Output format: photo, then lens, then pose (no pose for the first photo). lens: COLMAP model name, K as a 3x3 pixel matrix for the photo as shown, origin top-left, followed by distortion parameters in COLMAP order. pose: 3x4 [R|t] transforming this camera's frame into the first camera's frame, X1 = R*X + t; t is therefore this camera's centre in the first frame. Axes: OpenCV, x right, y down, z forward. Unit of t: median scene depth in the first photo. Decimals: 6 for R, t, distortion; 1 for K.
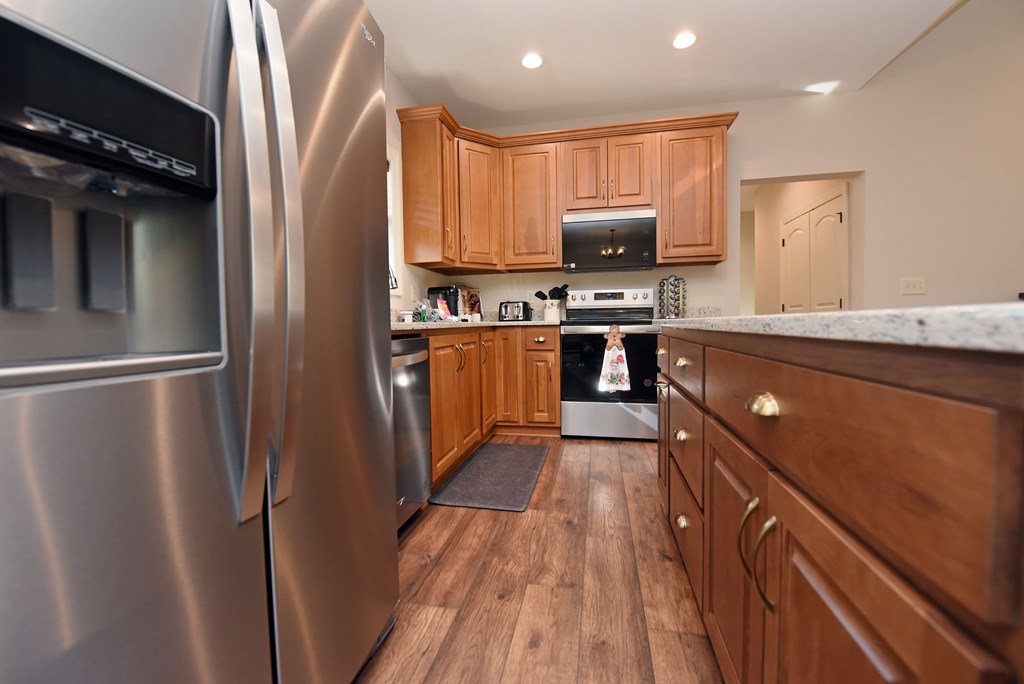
lens RADIAL K [[407.1, 0, 512.6], [0, 407.1, 338.3], [0, 0, 1]] dist [-0.017172, -0.000204]
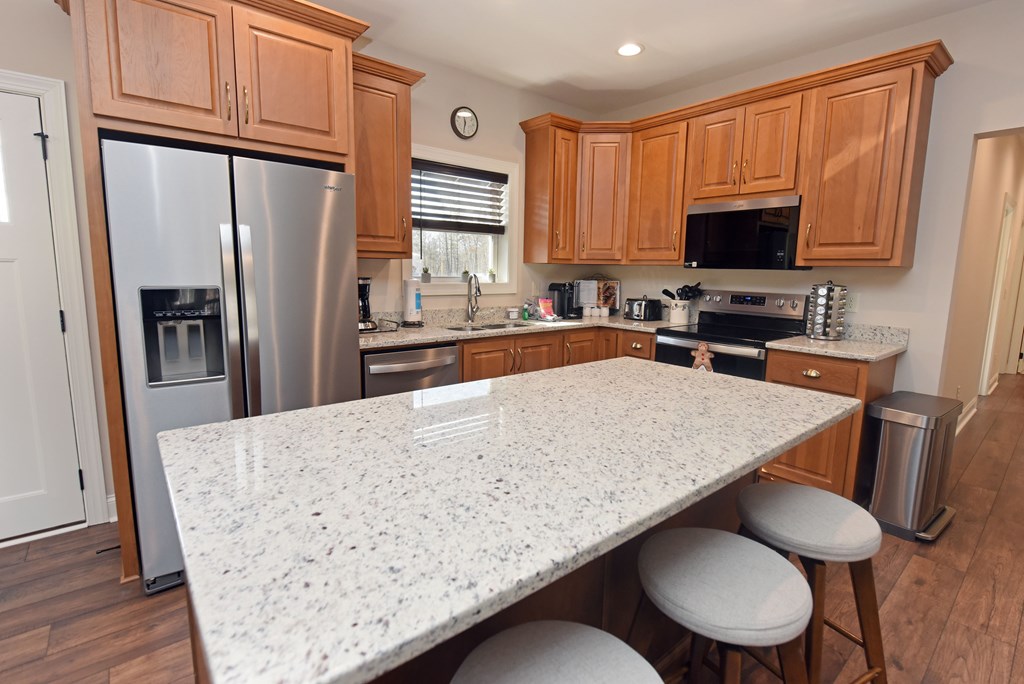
lens RADIAL K [[480.6, 0, 517.3], [0, 480.6, 335.4], [0, 0, 1]] dist [-0.000914, 0.000070]
pose [[0.786873, 0.112875, -0.606705, 0.507842], [-0.052395, 0.991800, 0.116566, -0.132601], [0.614887, -0.059934, 0.786334, -0.052767]]
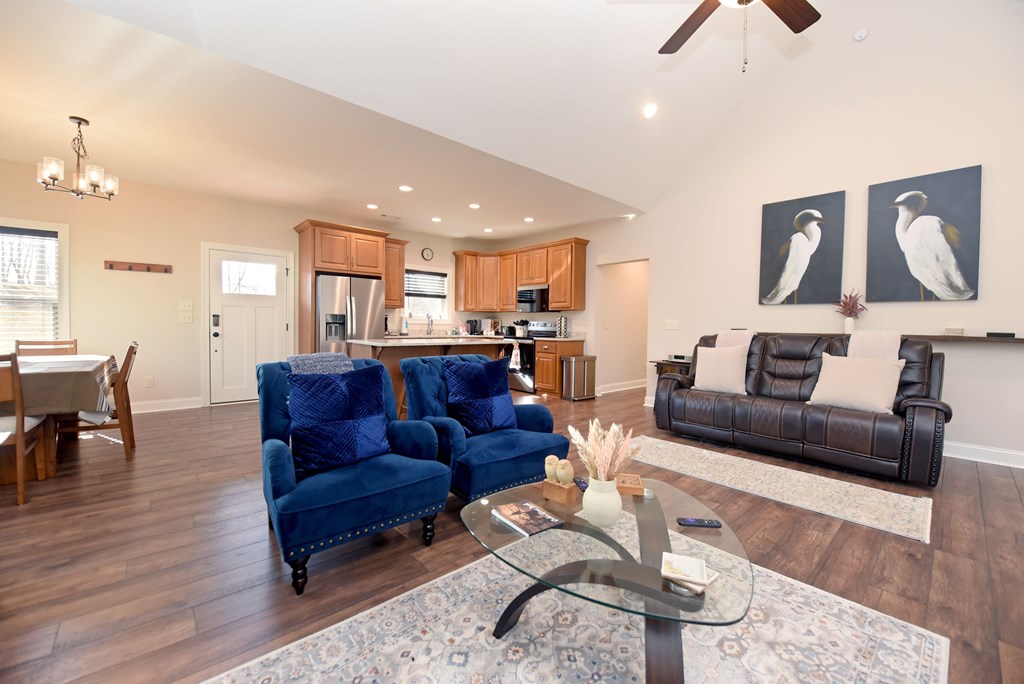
lens RADIAL K [[407.1, 0, 522.0], [0, 407.1, 339.6], [0, 0, 1]] dist [-0.017172, -0.000204]
pose [[0.814416, 0.045846, -0.578468, 1.448637], [-0.047702, 0.998790, 0.011999, -0.053921], [0.578318, 0.017822, 0.815617, -0.766206]]
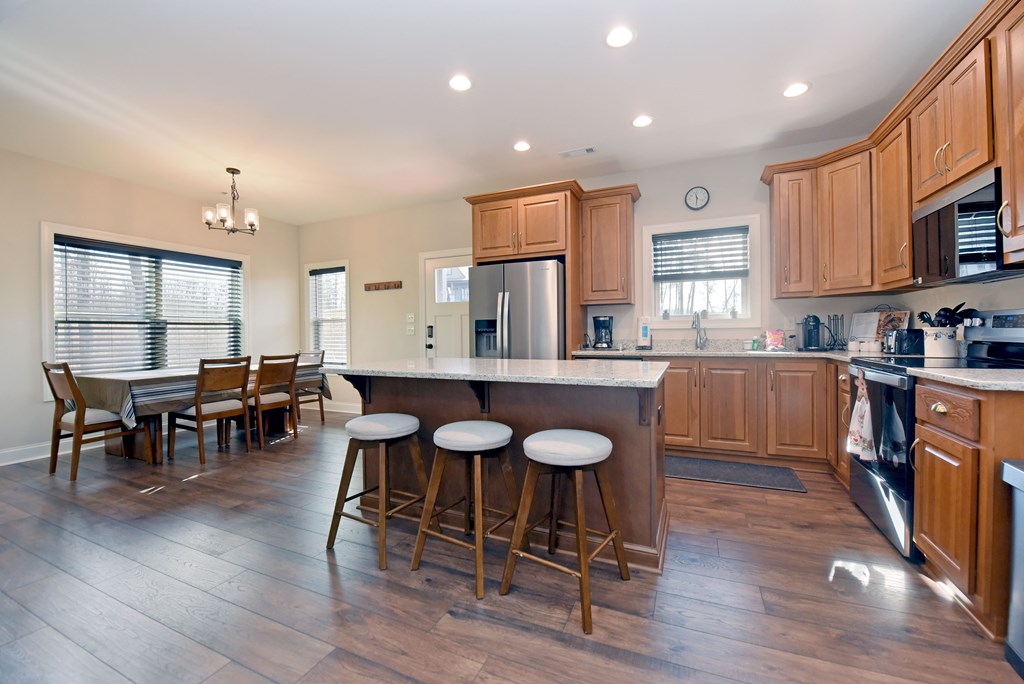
lens RADIAL K [[407.1, 0, 517.4], [0, 407.1, 337.3], [0, 0, 1]] dist [-0.017172, -0.000204]
pose [[-0.197542, 0.029150, -0.979861, 0.995671], [-0.021627, 0.999185, 0.034085, -0.092232], [0.980056, 0.027925, -0.196750, 0.473702]]
